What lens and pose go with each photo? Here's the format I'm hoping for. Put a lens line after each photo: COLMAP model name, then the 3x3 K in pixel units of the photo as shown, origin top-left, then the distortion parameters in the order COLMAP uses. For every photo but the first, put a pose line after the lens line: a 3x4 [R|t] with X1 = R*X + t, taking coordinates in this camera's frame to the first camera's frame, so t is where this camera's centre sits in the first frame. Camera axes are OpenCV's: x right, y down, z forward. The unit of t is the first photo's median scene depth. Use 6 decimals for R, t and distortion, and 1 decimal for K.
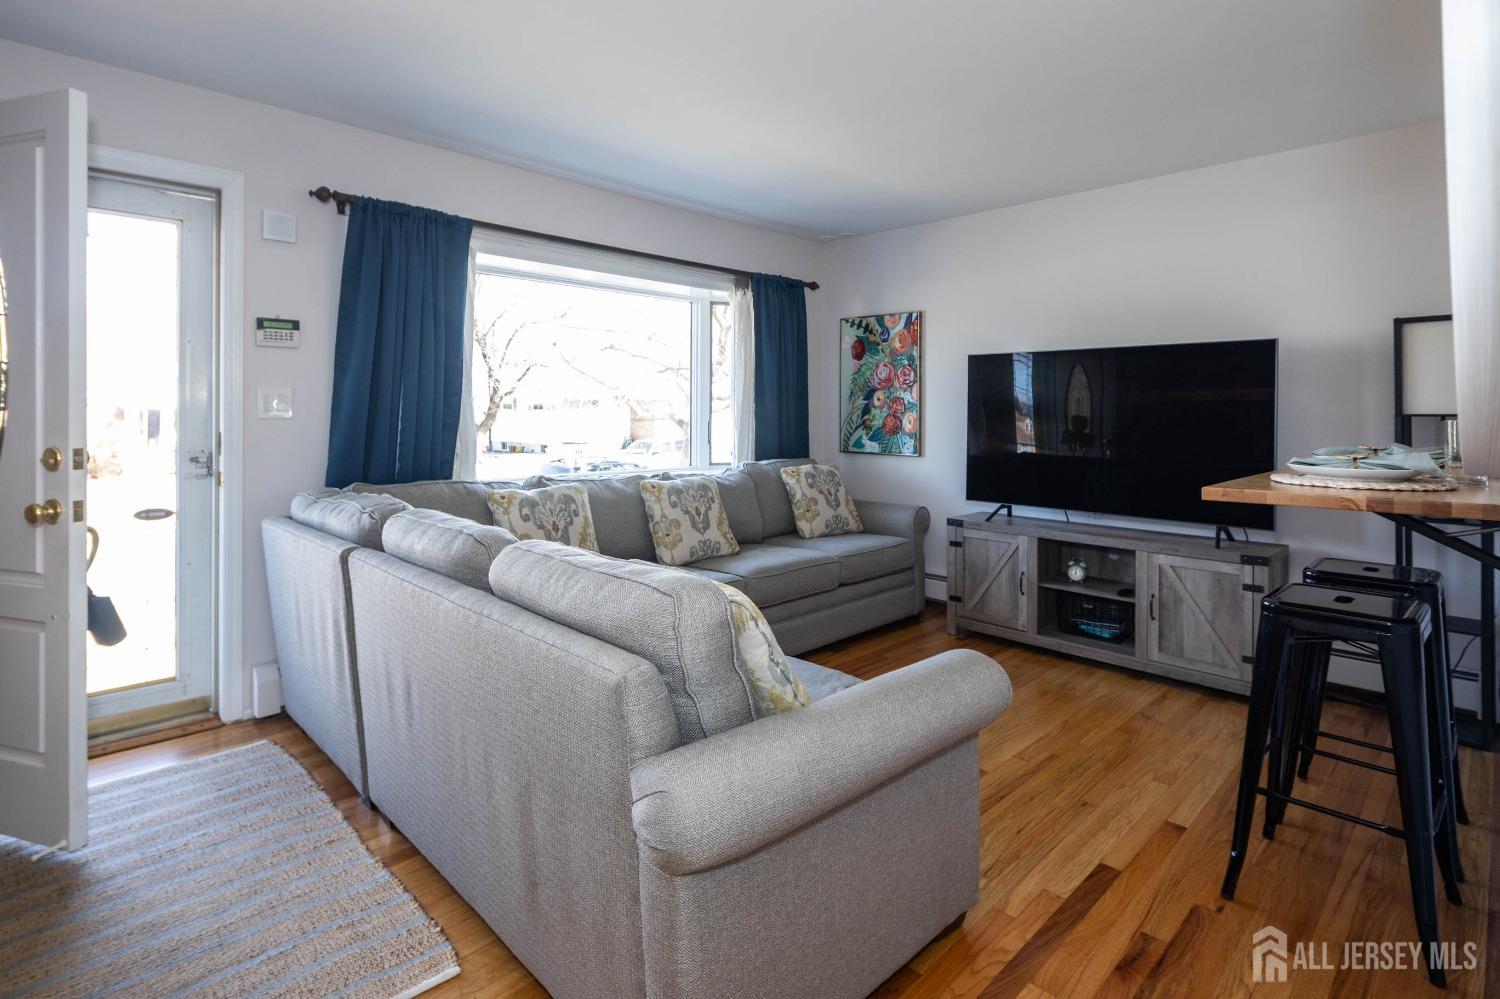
lens RADIAL K [[747.2, 0, 755.8], [0, 747.2, 414.7], [0, 0, 1]] dist [0.002402, -0.000036]
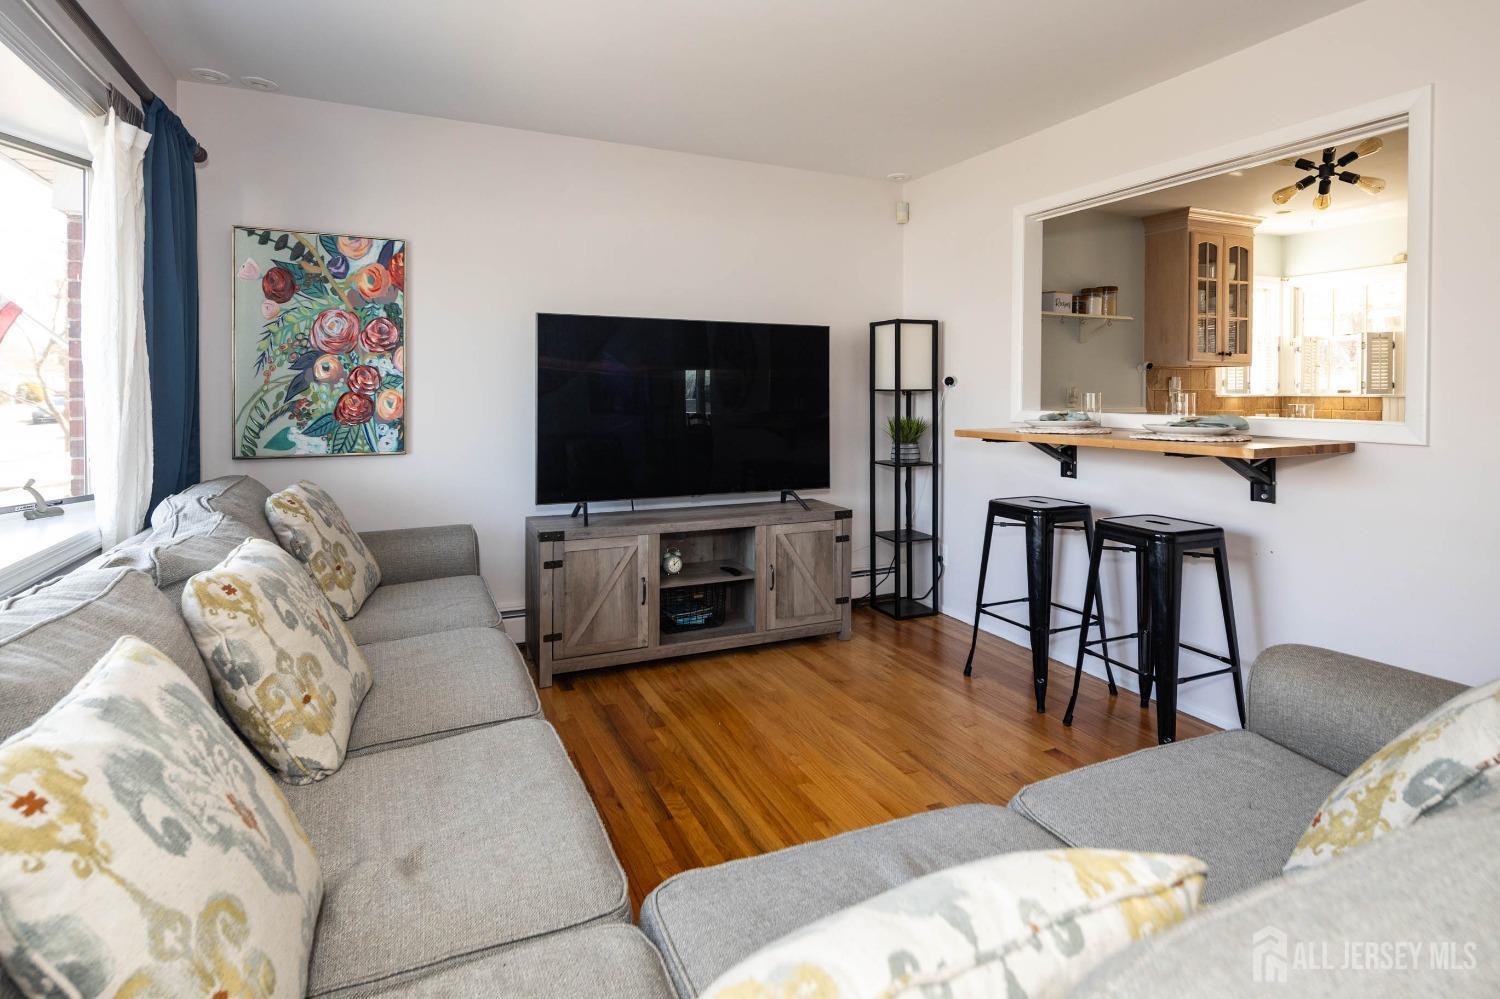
lens RADIAL K [[727.5, 0, 740.1], [0, 727.5, 397.6], [0, 0, 1]] dist [0.001144, -0.000517]
pose [[0.355436, -0.012791, 0.934613, -0.290792], [0.004297, 0.999918, 0.012051, -0.002204], [-0.934691, -0.000267, 0.355462, 0.475425]]
